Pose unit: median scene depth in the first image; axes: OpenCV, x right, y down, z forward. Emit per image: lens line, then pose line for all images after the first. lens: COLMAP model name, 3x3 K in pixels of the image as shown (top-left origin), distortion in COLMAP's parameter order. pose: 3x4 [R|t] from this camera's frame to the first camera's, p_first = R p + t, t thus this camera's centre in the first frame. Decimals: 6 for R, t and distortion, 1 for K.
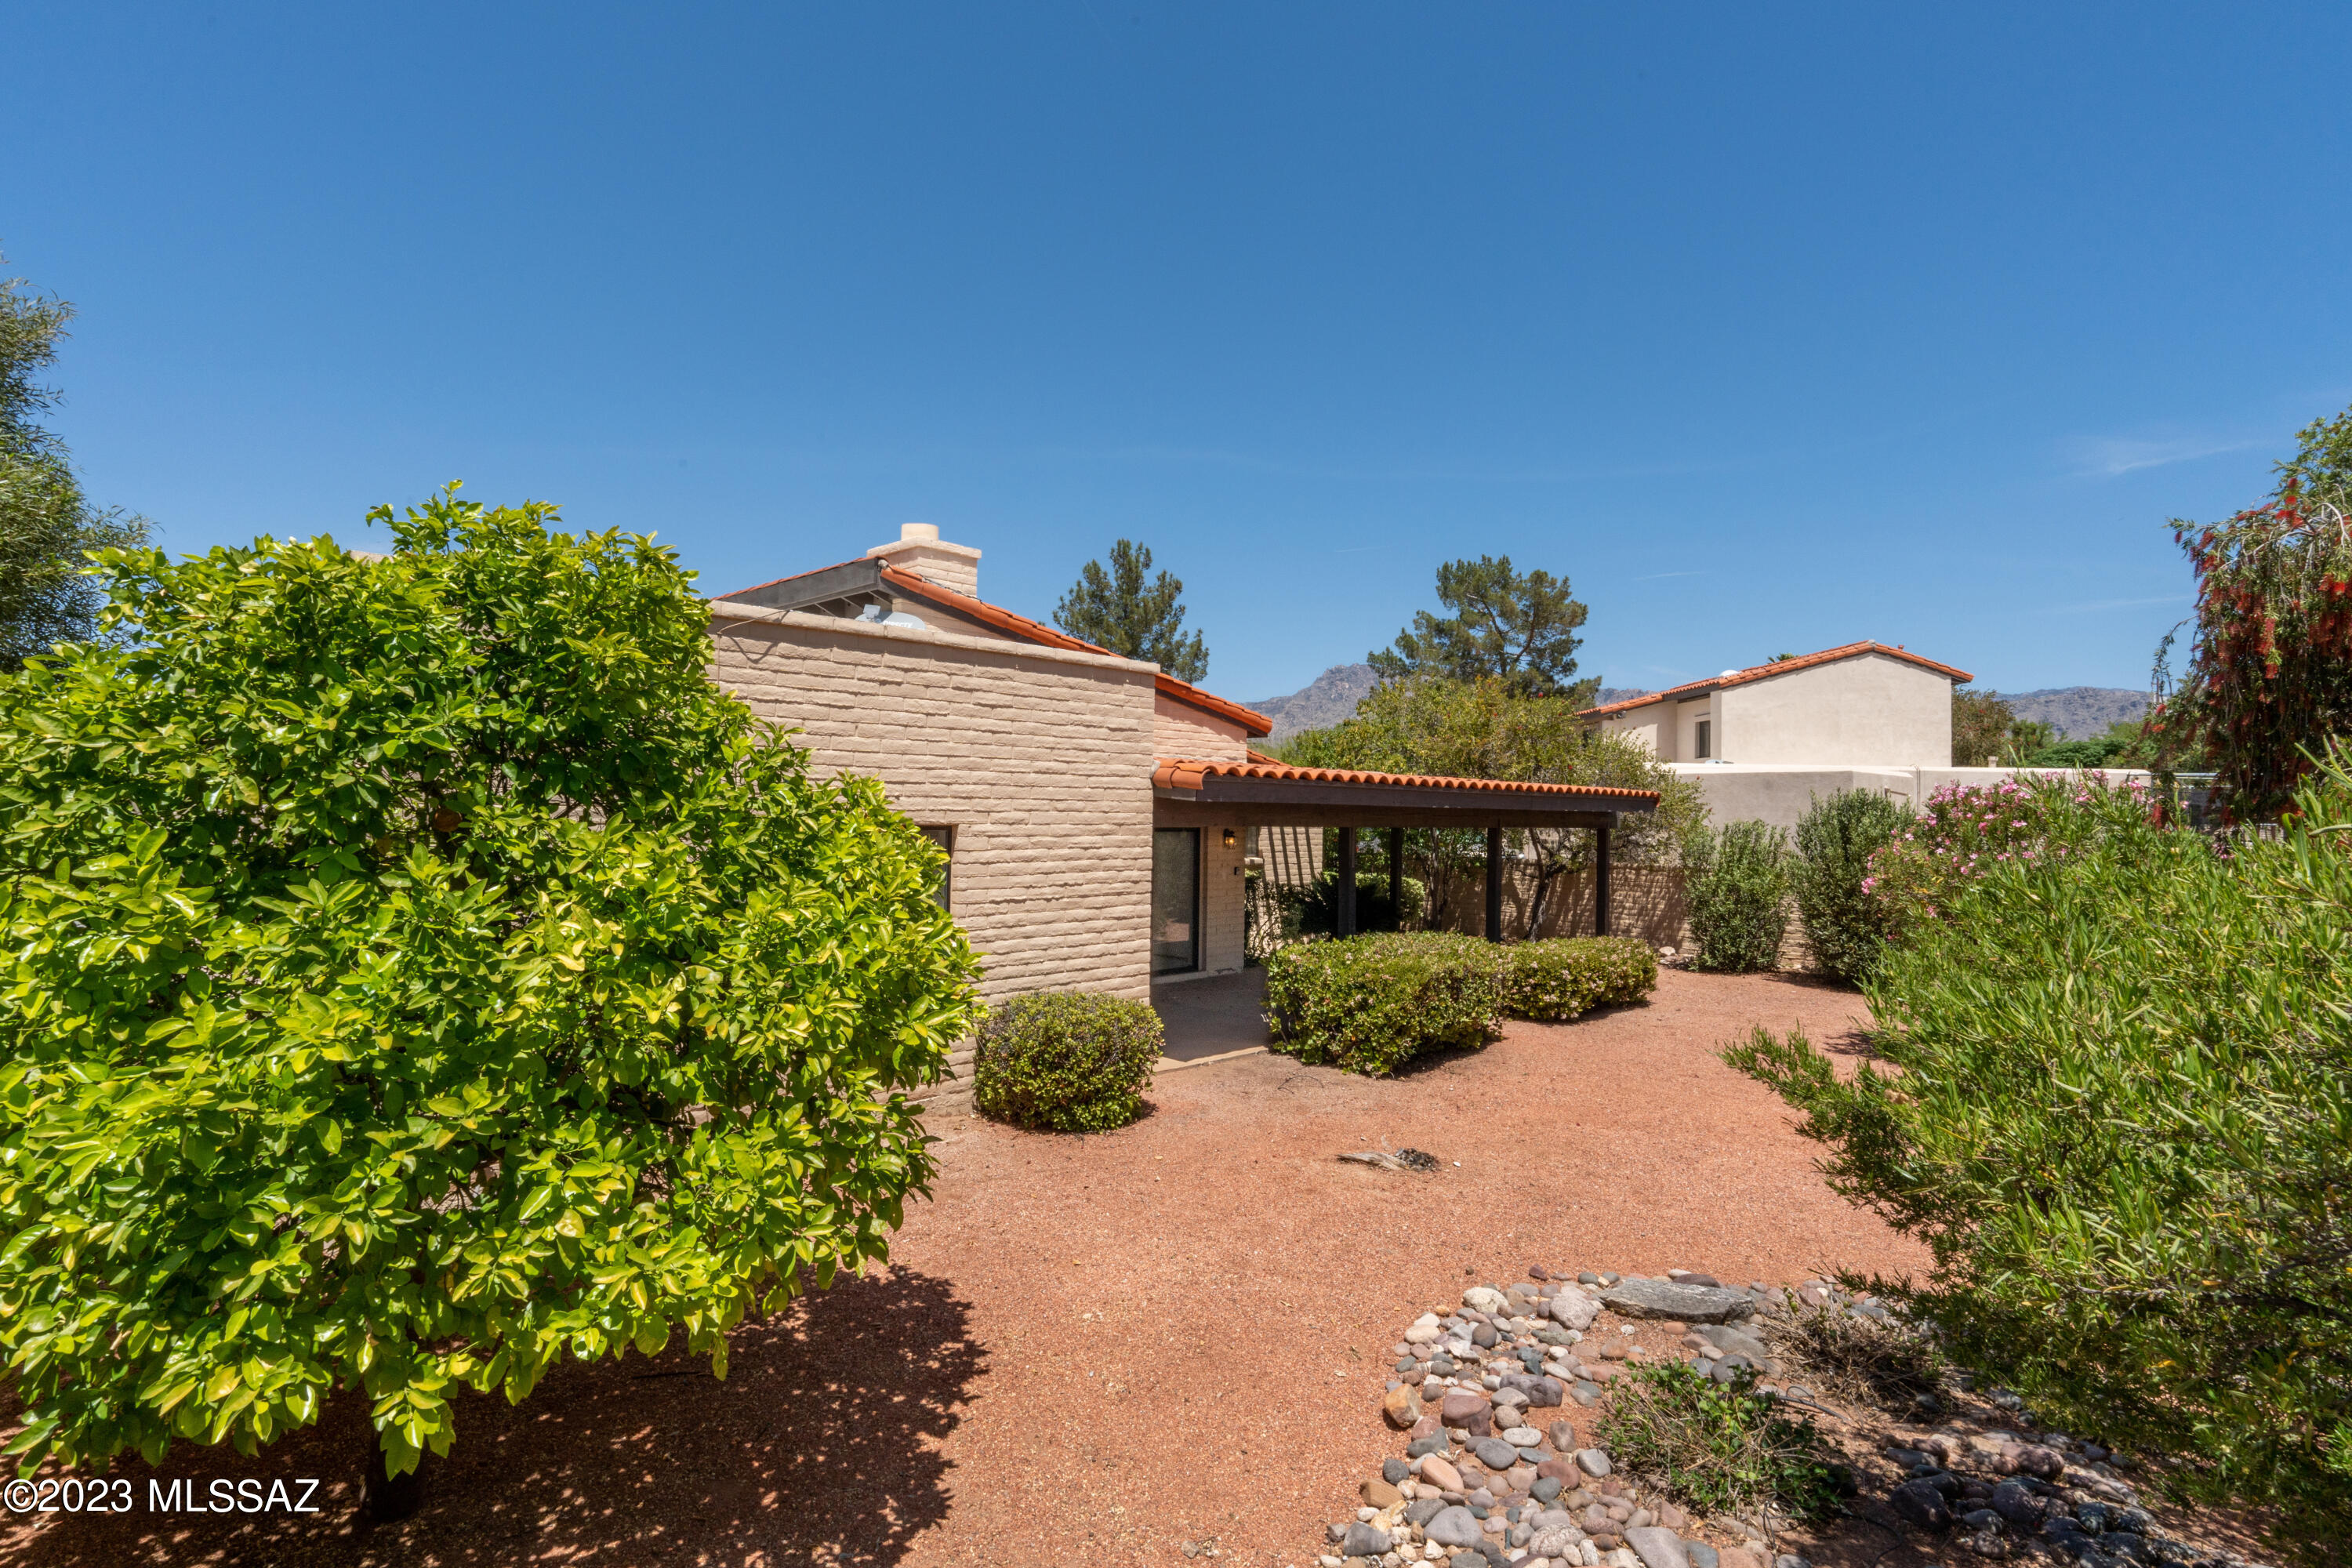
lens RADIAL K [[1178.4, 0, 1164.7], [0, 1178.4, 779.9], [0, 0, 1]] dist [0.004190, 0.000214]
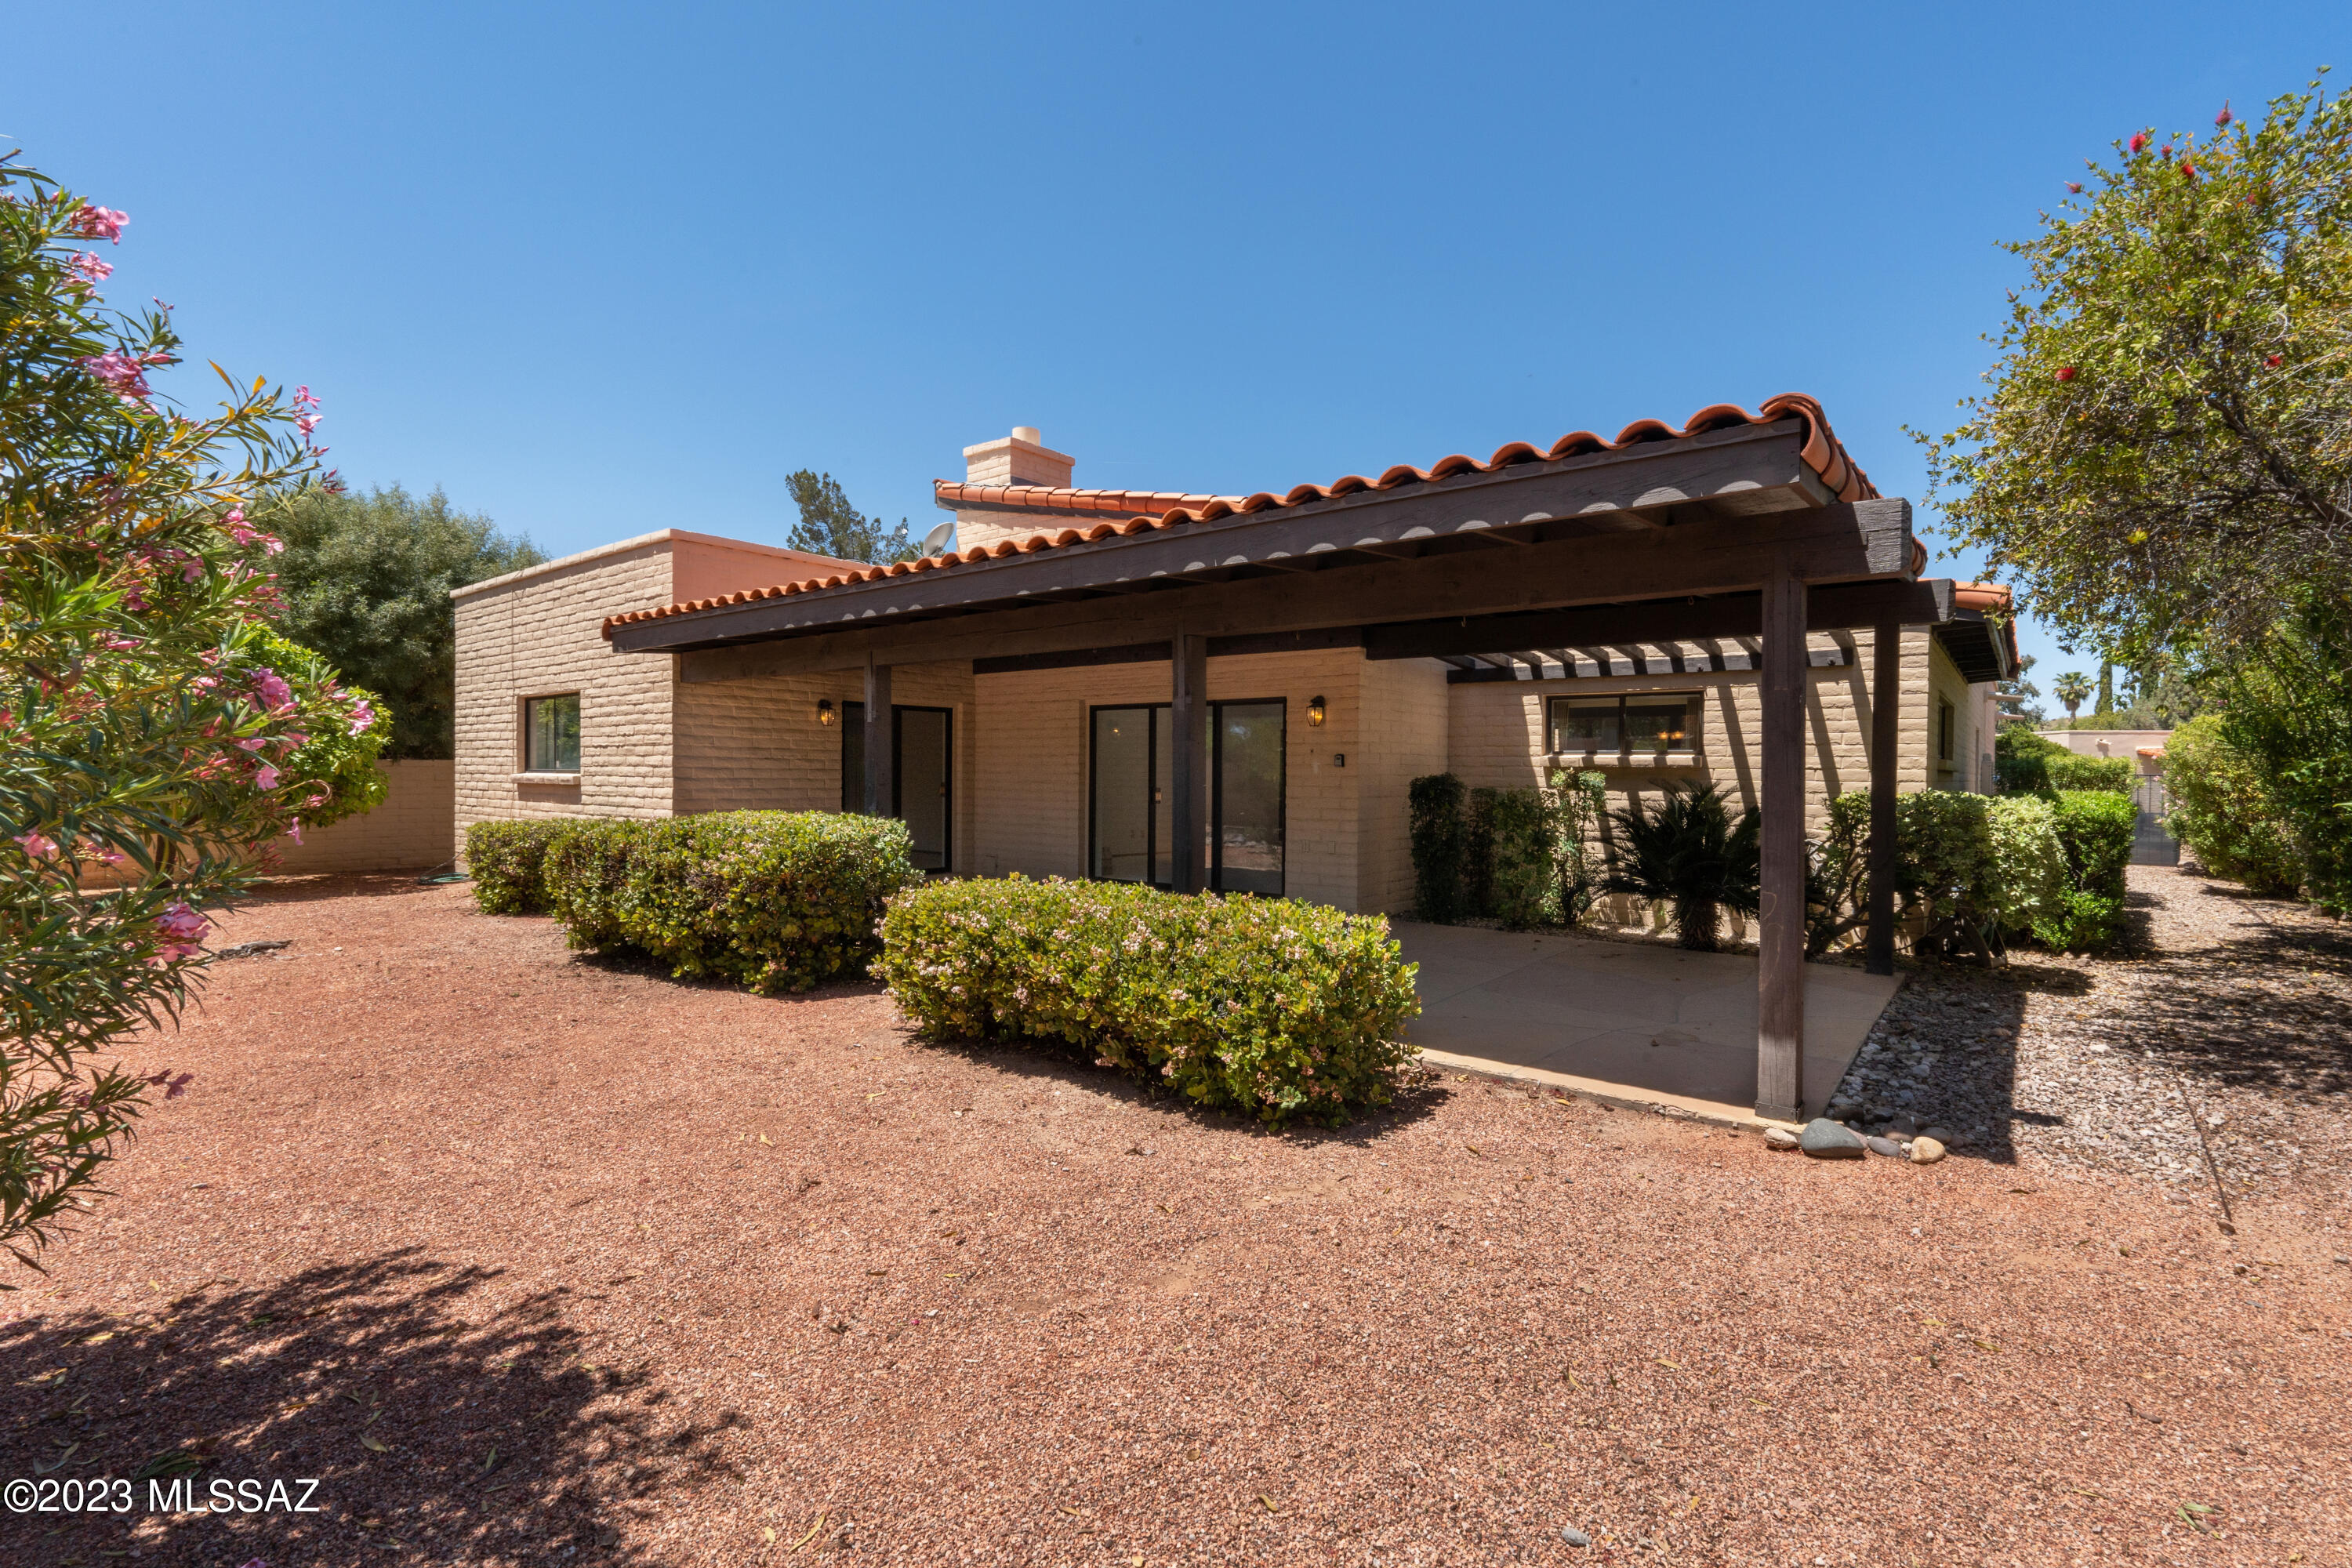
lens RADIAL K [[1025.6, 0, 1175.6], [0, 1025.6, 782.8], [0, 0, 1]] dist [-0.003286, -0.000019]
pose [[0.120829, 0.004659, -0.992662, 0.990618], [0.020326, 0.999768, 0.007166, 0.135557], [0.992465, -0.021043, 0.120707, 1.371216]]
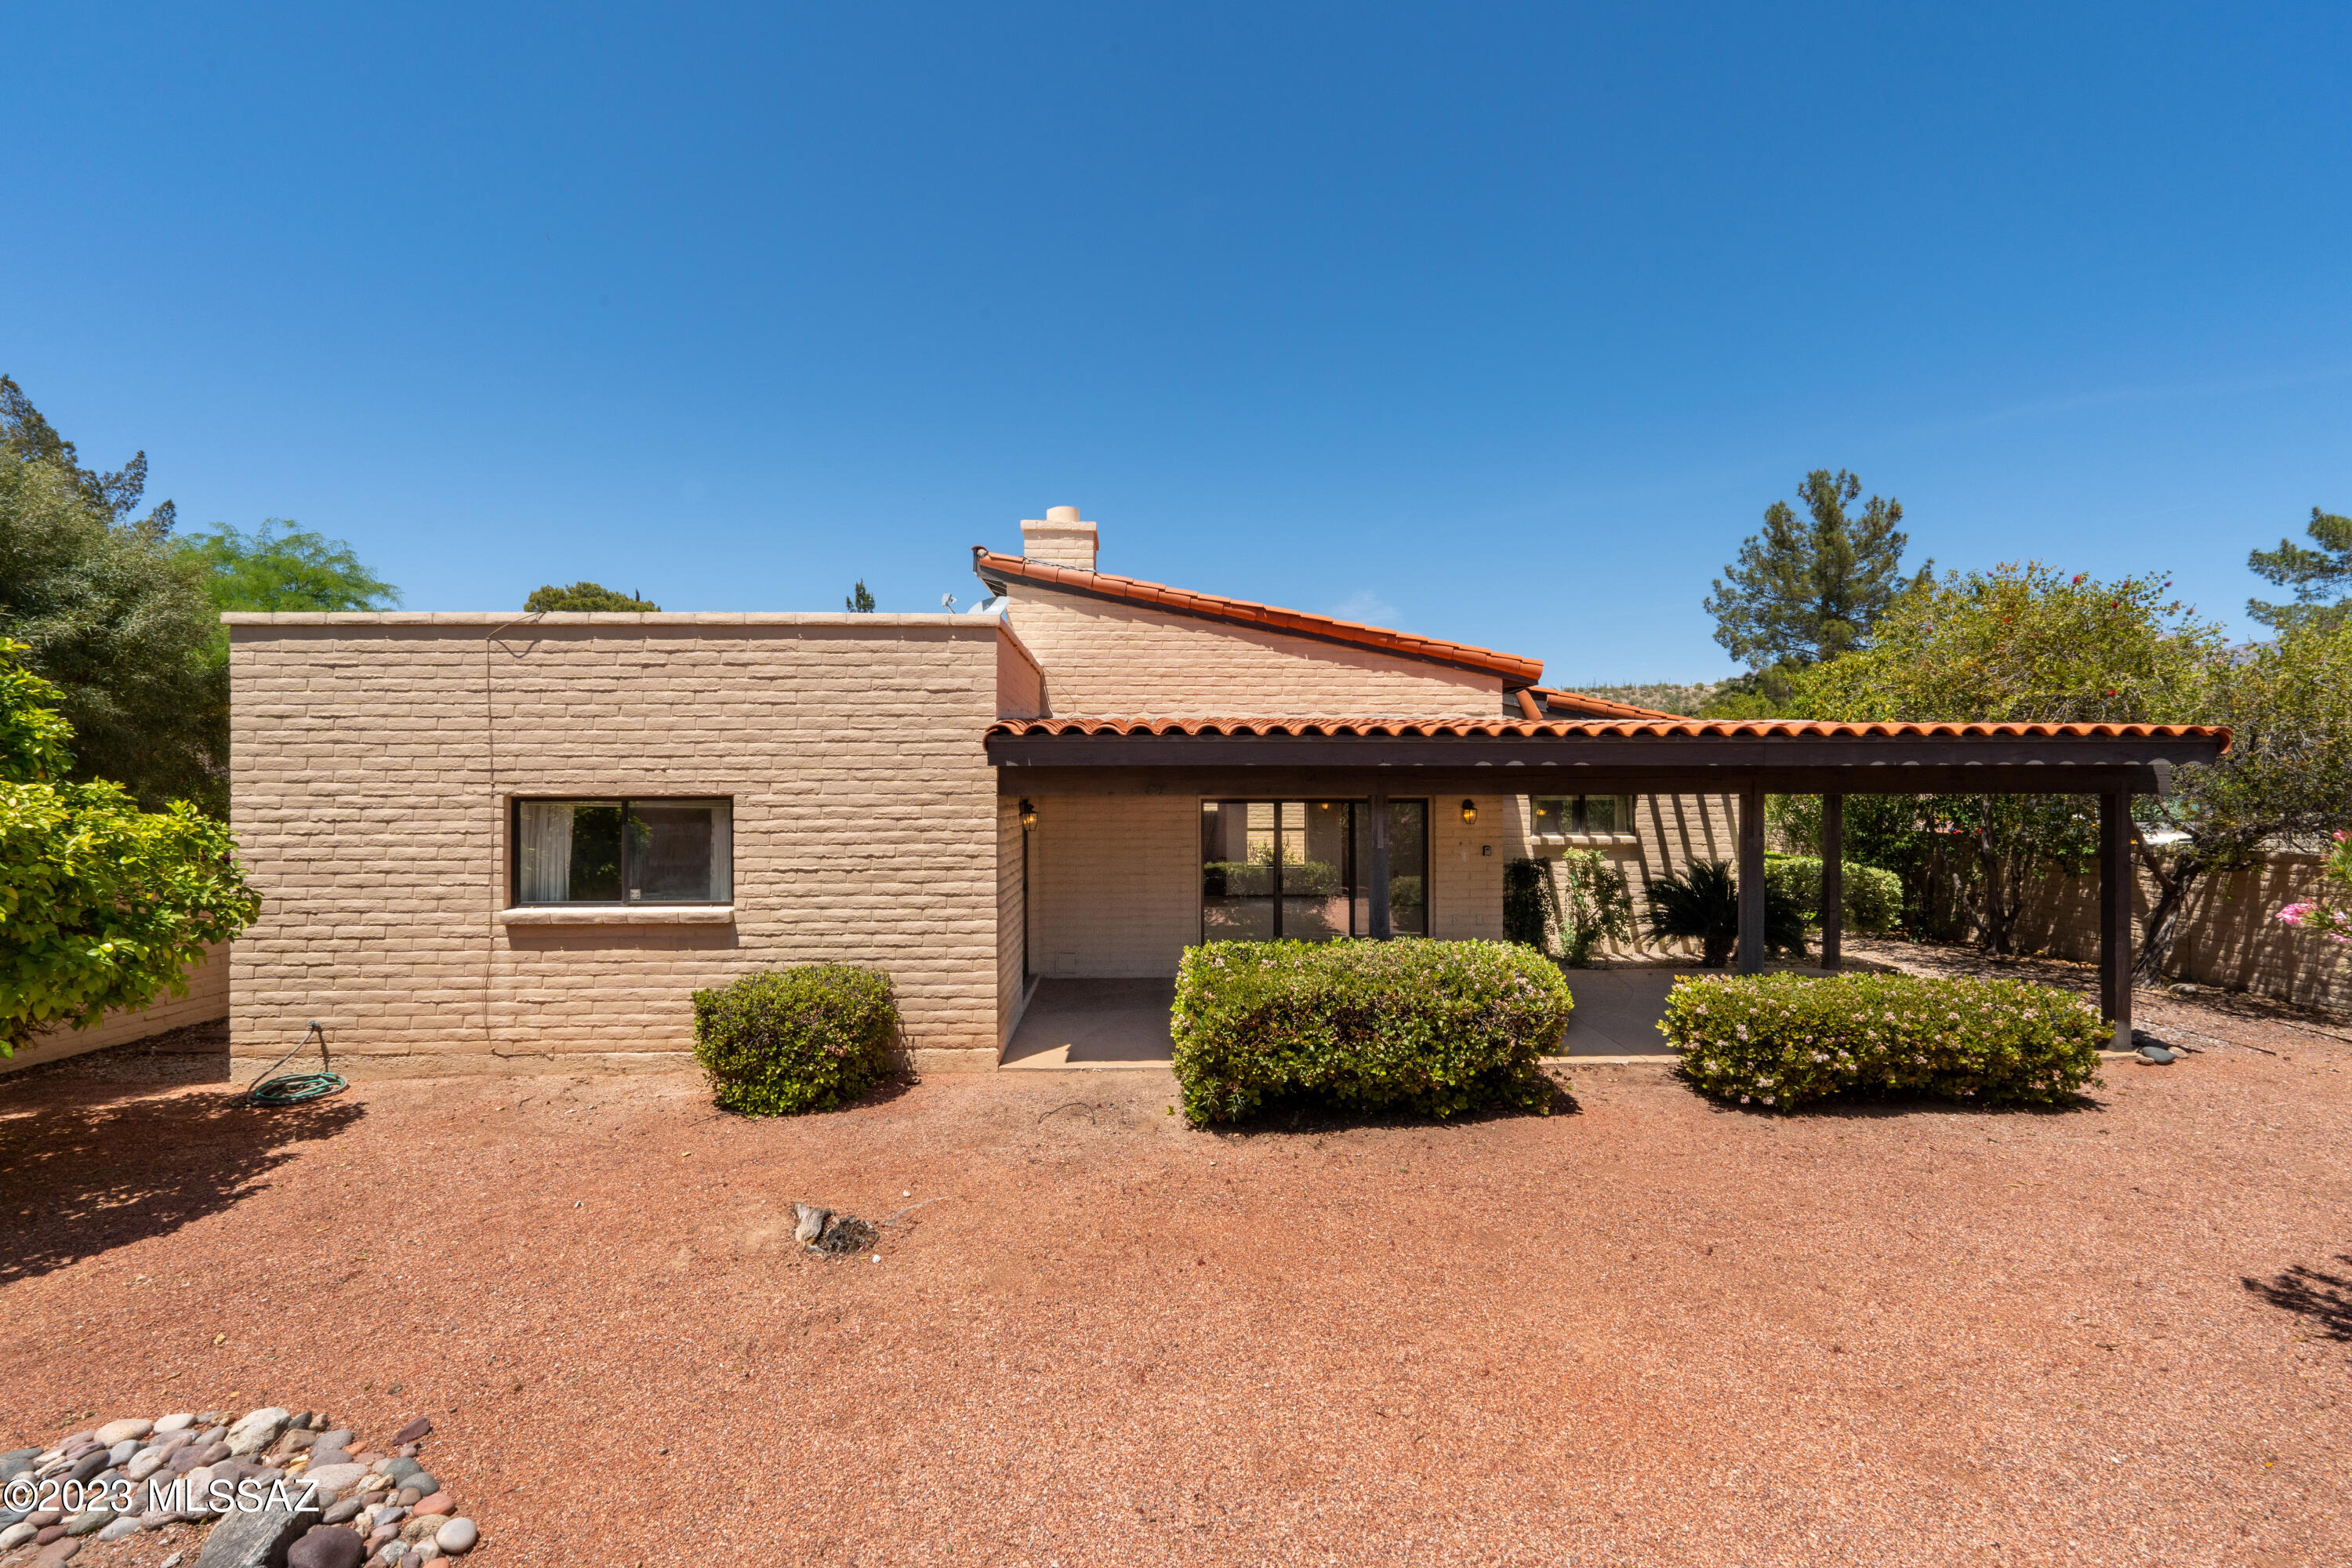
lens RADIAL K [[1025.6, 0, 1165.7], [0, 1025.6, 793.2], [0, 0, 1]] dist [-0.003286, -0.000019]
pose [[0.722141, -0.012866, -0.691626, 0.641830], [0.032154, 0.999371, 0.014982, 0.030995], [0.690998, -0.033057, 0.722100, 0.539028]]
